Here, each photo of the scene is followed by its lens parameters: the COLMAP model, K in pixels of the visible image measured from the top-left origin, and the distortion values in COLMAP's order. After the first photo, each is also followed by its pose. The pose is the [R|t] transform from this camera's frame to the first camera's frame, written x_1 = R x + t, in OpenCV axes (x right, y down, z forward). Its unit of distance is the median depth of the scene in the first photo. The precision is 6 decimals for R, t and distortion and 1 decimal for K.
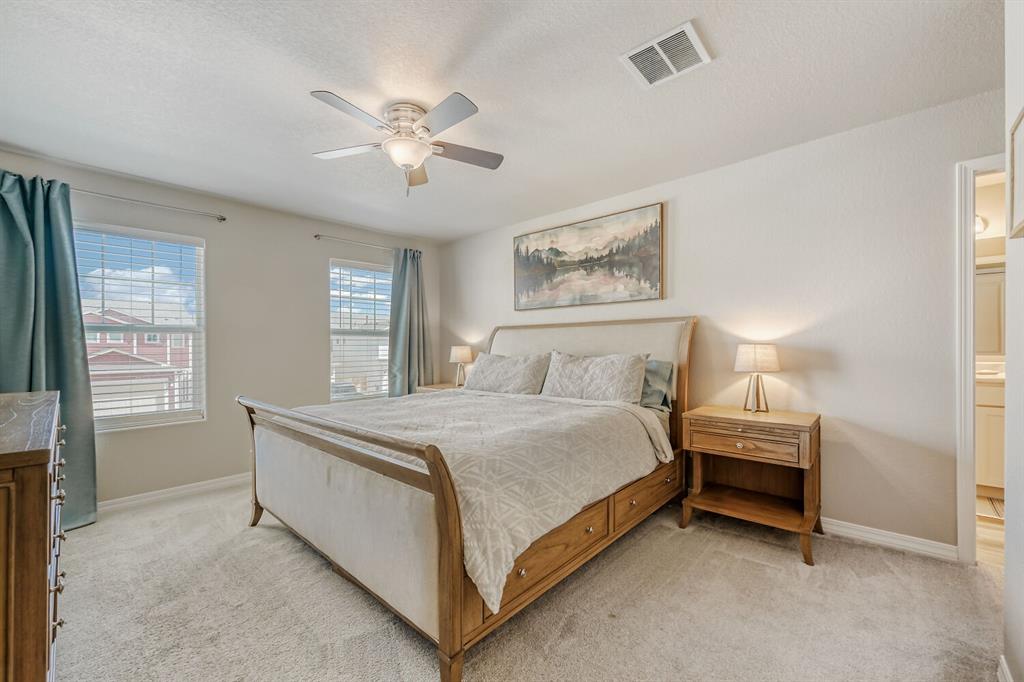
lens RADIAL K [[405.0, 0, 512.8], [0, 405.0, 344.3], [0, 0, 1]] dist [-0.000066, 0.000775]
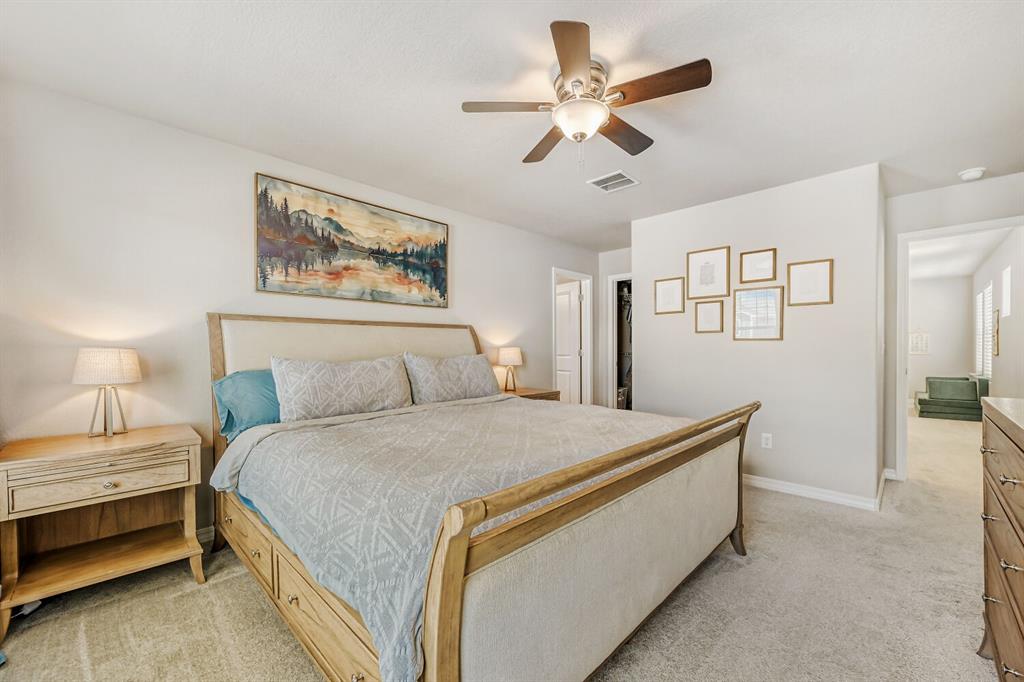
lens RADIAL K [[405.0, 0, 511.4], [0, 405.0, 349.5], [0, 0, 1]] dist [-0.000066, 0.000775]
pose [[0.041608, 0.006082, 0.999116, -0.686158], [0.004745, 0.999969, -0.006285, 0.013148], [-0.999123, 0.005003, 0.041578, 0.675930]]
